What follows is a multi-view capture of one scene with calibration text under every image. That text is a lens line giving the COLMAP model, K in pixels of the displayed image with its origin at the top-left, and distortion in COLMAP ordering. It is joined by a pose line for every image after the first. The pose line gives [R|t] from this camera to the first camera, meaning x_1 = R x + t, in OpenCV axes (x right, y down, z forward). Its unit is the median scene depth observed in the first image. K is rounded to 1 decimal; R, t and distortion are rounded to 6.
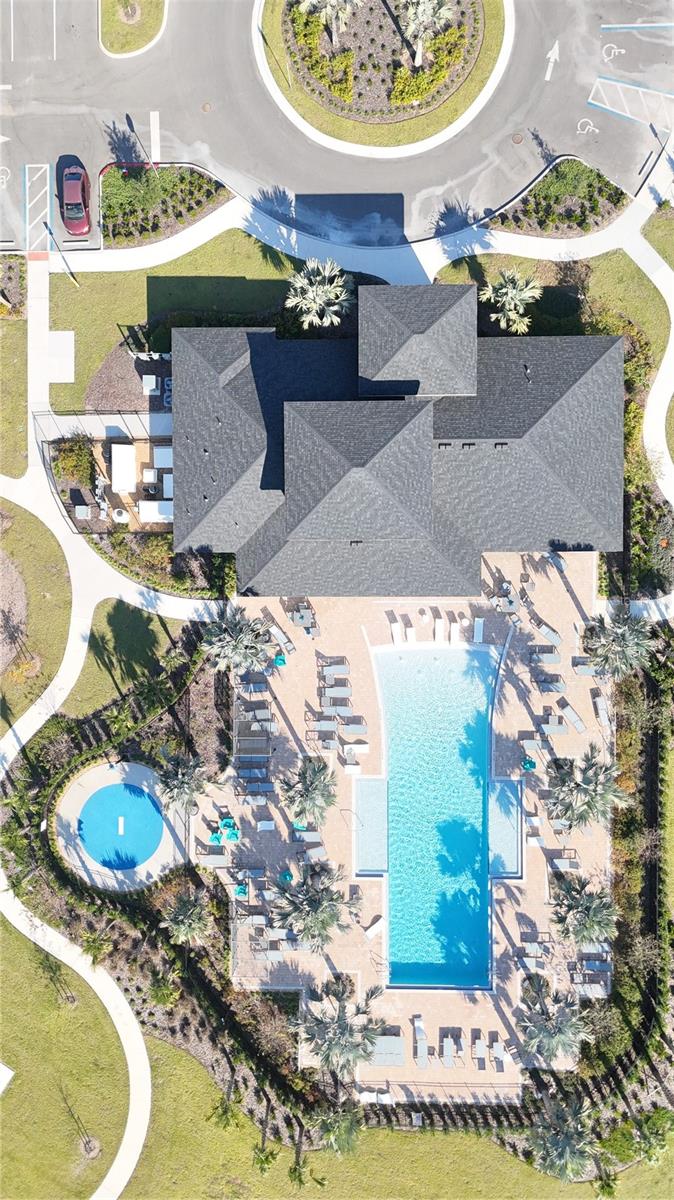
lens RADIAL K [[871.7, 0, 334.4], [0, 871.7, 581.9], [0, 0, 1]] dist [0.055657, -0.053819]
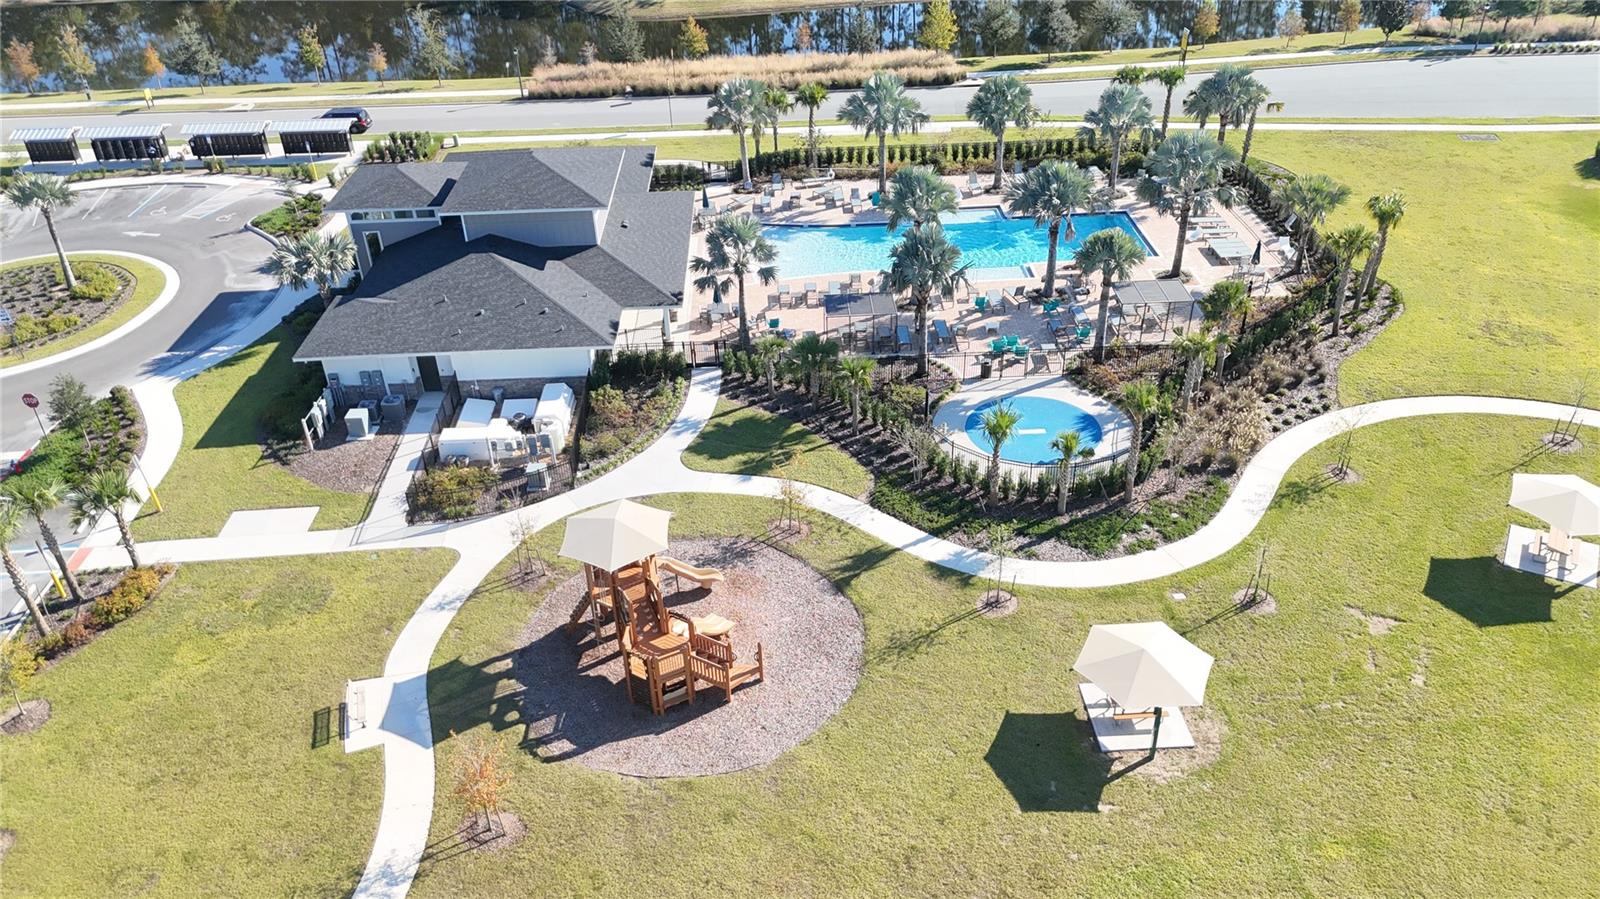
lens RADIAL K [[1162.2, 0, 786.6], [0, 1162.2, 492.2], [0, 0, 1]] dist [0.055657, -0.053819]
pose [[-0.022306, -0.531640, 0.846677, -0.999412], [0.999348, -0.035897, 0.003788, 0.092328], [0.028379, 0.846210, 0.532094, 0.582271]]
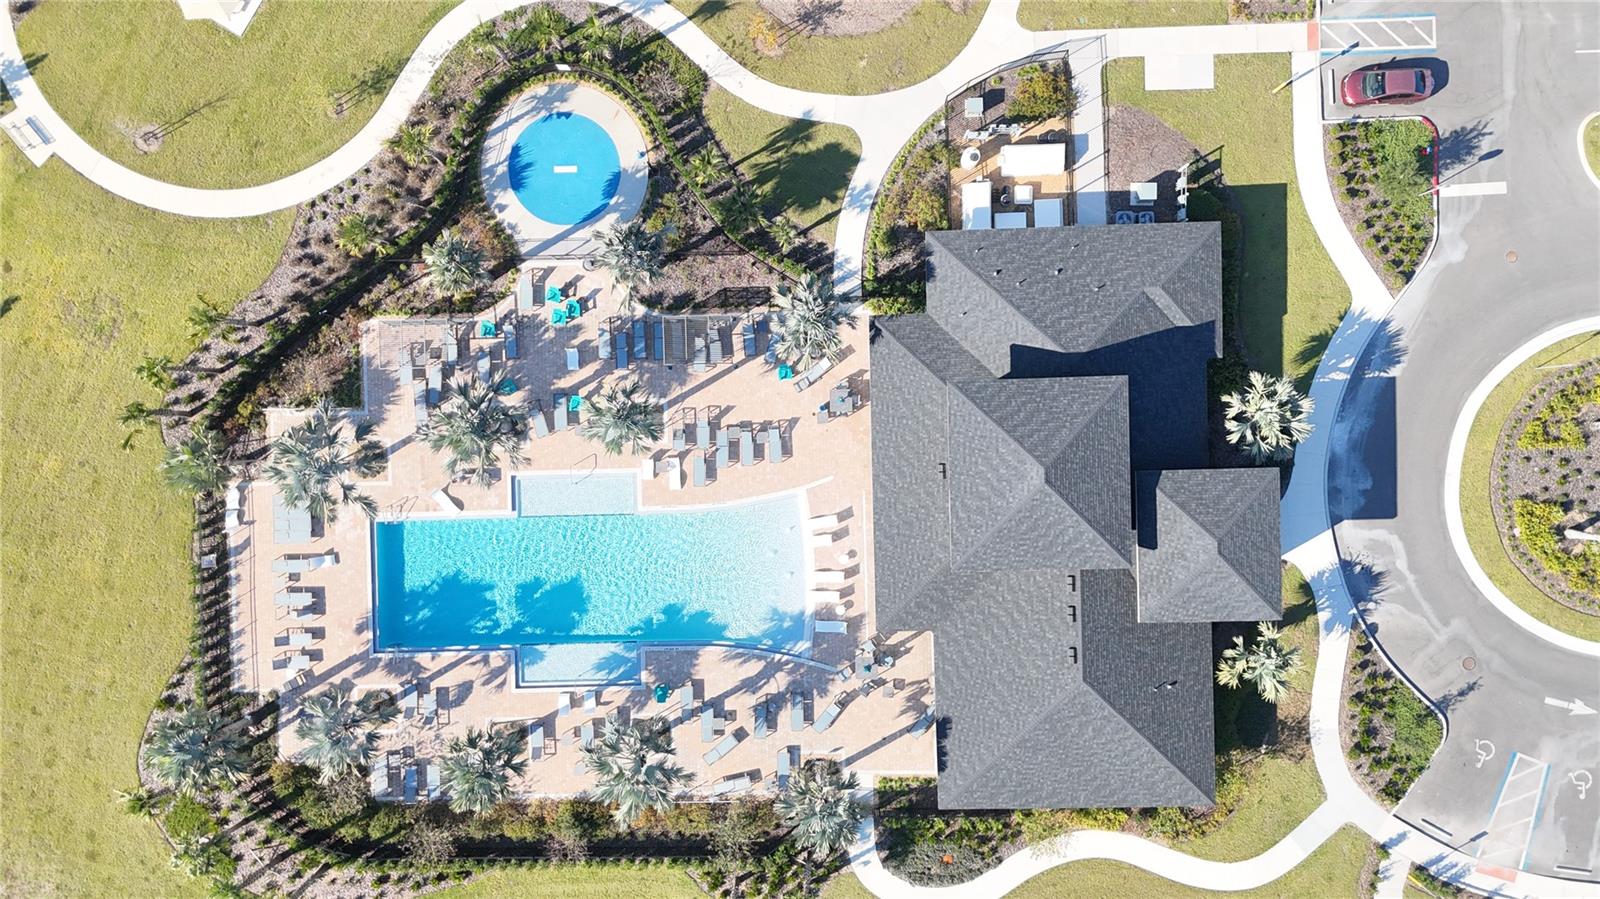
lens RADIAL K [[1162.2, 0, 823.3], [0, 1162.2, 445.0], [0, 0, 1]] dist [0.055657, -0.053819]
pose [[0.023033, 0.998603, 0.047548, -0.045930], [-0.999585, 0.022180, 0.018406, 0.039231], [0.017326, -0.047953, 0.998699, -0.029069]]
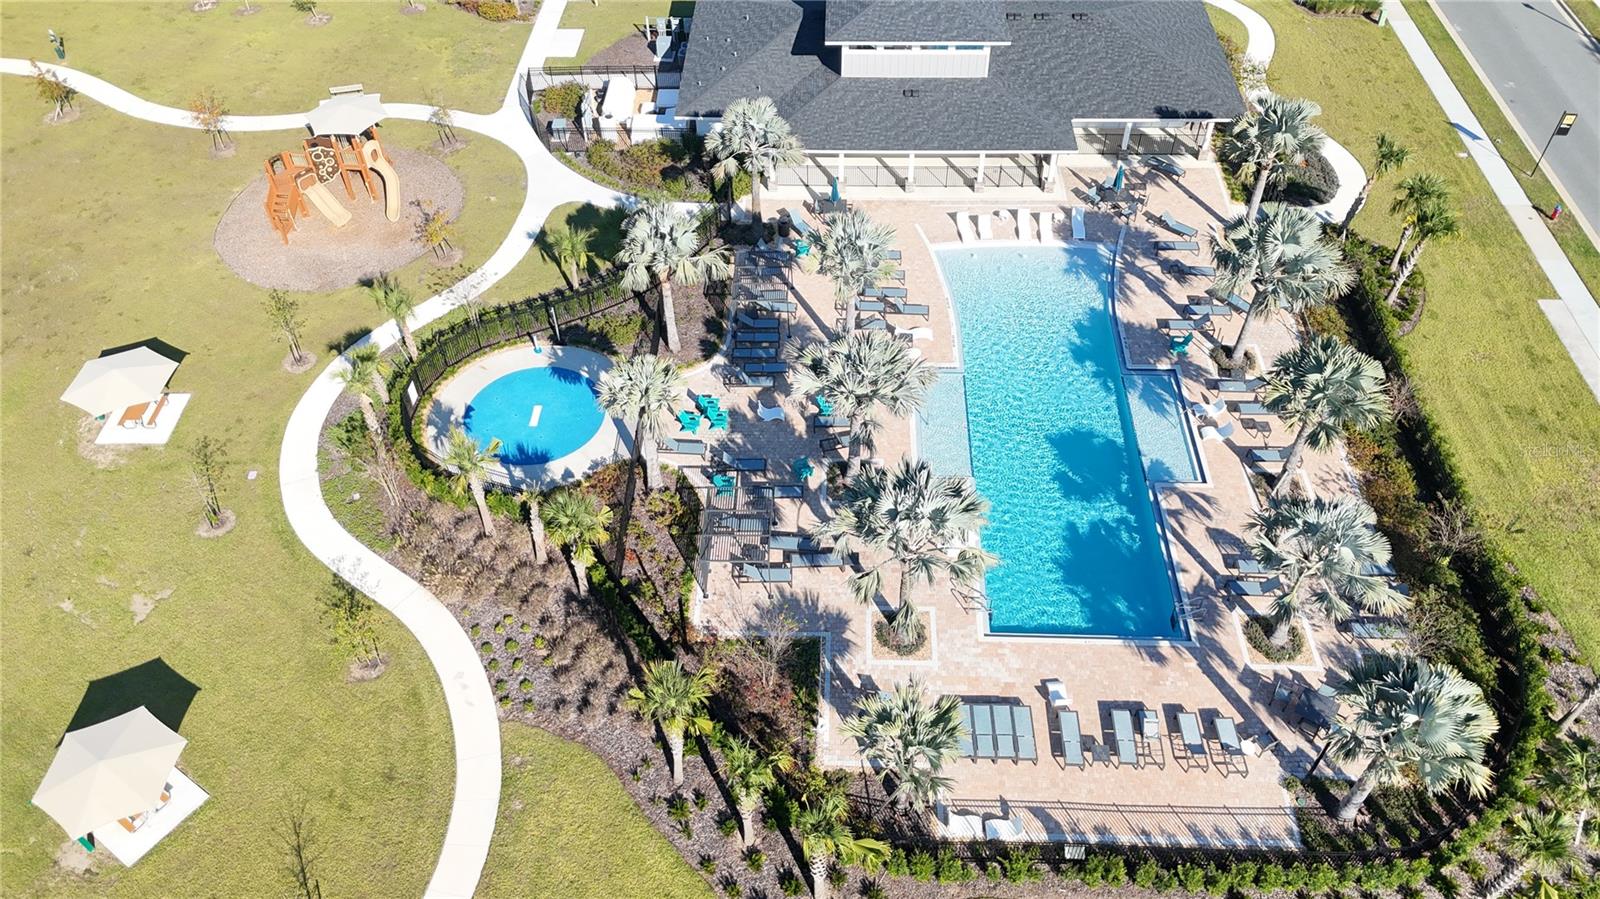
lens RADIAL K [[1162.2, 0, 798.7], [0, 1162.2, 448.2], [0, 0, 1]] dist [0.055657, -0.053819]
pose [[0.999180, 0.039571, -0.008600, -0.050657], [-0.034883, 0.733206, -0.679111, 0.852958], [-0.020568, 0.678854, 0.733985, 0.414981]]
